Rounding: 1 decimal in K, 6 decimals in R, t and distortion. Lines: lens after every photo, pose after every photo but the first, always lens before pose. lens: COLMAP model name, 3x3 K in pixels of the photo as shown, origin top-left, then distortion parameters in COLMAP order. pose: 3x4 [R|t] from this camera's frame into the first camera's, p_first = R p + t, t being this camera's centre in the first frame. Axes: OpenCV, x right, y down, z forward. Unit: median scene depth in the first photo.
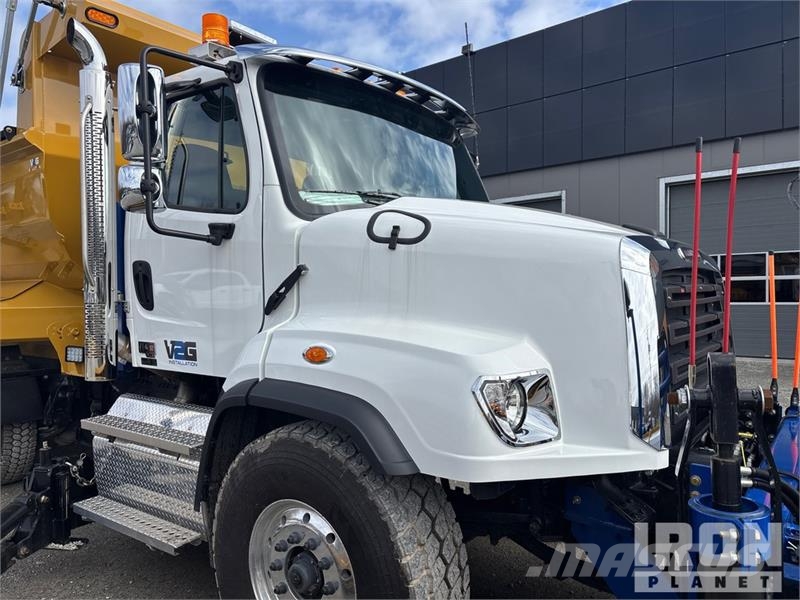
lens RADIAL K [[596.6, 0, 400.0], [0, 596.6, 300.0], [0, 0, 1]] dist [0.050901, -0.055580]
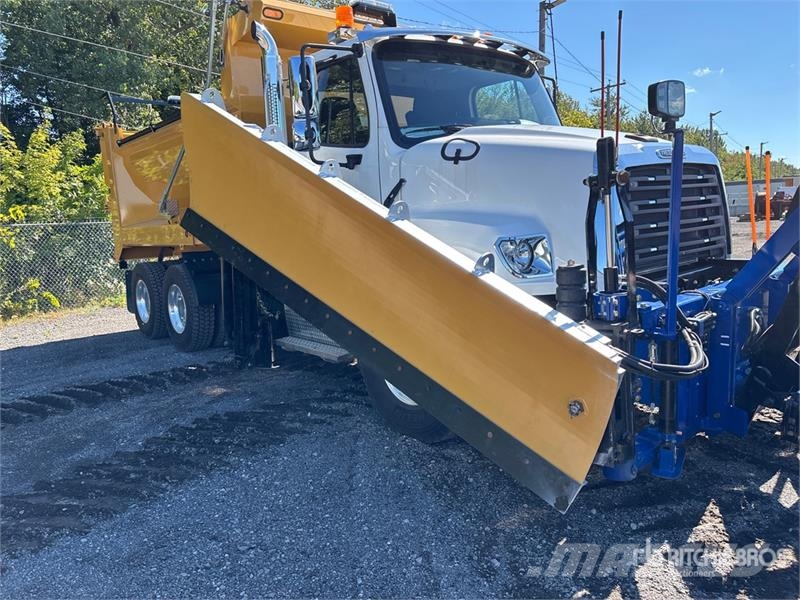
lens RADIAL K [[596.6, 0, 400.0], [0, 596.6, 300.0], [0, 0, 1]] dist [0.050901, -0.055580]
pose [[0.972523, -0.010070, -0.232588, 0.181742], [0.039889, 0.991498, 0.123857, 0.060423], [0.229363, -0.129732, 0.964657, -0.532911]]
